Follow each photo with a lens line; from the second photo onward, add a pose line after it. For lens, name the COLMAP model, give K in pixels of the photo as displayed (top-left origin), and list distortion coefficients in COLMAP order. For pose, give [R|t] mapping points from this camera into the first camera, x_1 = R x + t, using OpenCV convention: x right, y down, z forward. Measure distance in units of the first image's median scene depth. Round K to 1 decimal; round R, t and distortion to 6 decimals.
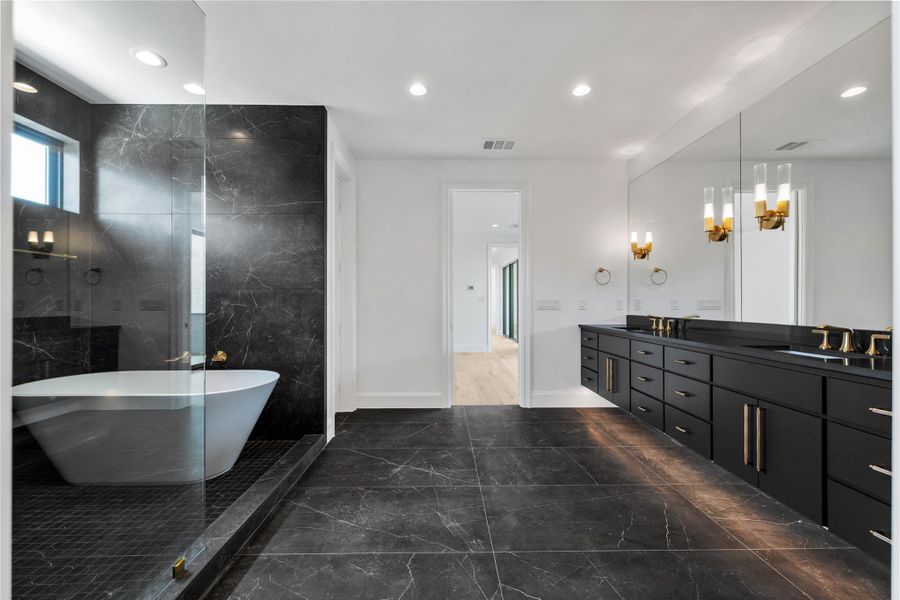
lens RADIAL K [[377.9, 0, 451.2], [0, 377.9, 300.5], [0, 0, 1]] dist [0.003207, -0.000344]
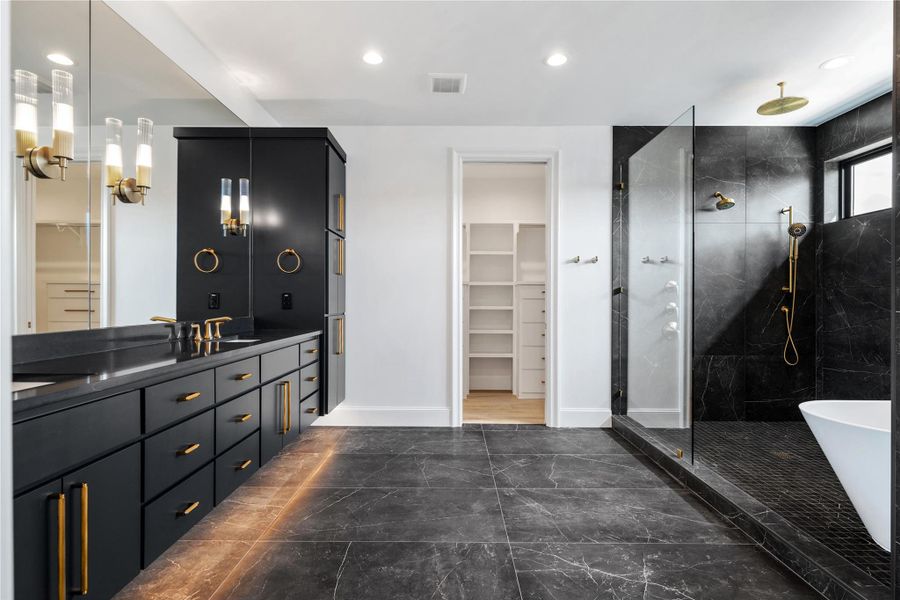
lens RADIAL K [[431.9, 0, 451.2], [0, 431.9, 302.7], [0, 0, 1]] dist [-0.003152, -0.000200]
pose [[-0.999466, -0.002095, 0.032606, 0.185217], [-0.002069, 0.999998, 0.000834, 0.013183], [-0.032608, 0.000766, -0.999468, 2.105759]]
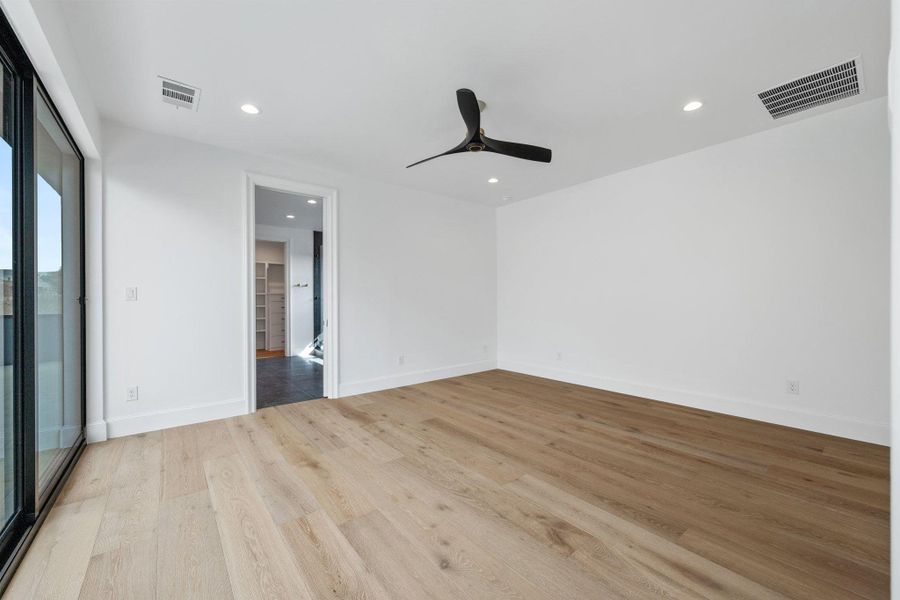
lens RADIAL K [[355.2, 0, 450.0], [0, 355.2, 301.5], [0, 0, 1]] dist [-0.001930, 0.000558]
pose [[-0.799859, 0.005308, -0.600164, 0.662214], [0.008627, 0.999959, -0.002653, 0.019884], [0.600125, -0.007300, -0.799873, 4.119441]]
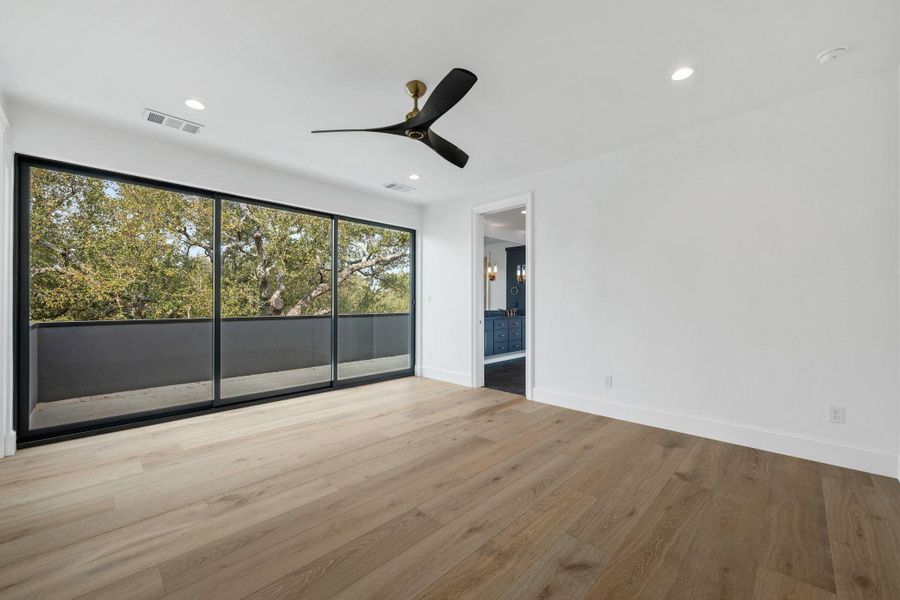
lens RADIAL K [[355.2, 0, 444.2], [0, 355.2, 303.8], [0, 0, 1]] dist [-0.001930, 0.000558]
pose [[-0.684114, 0.002217, 0.729372, -1.238519], [0.000006, 0.999995, -0.003035, 0.017130], [-0.729375, -0.002072, -0.684111, 3.844978]]
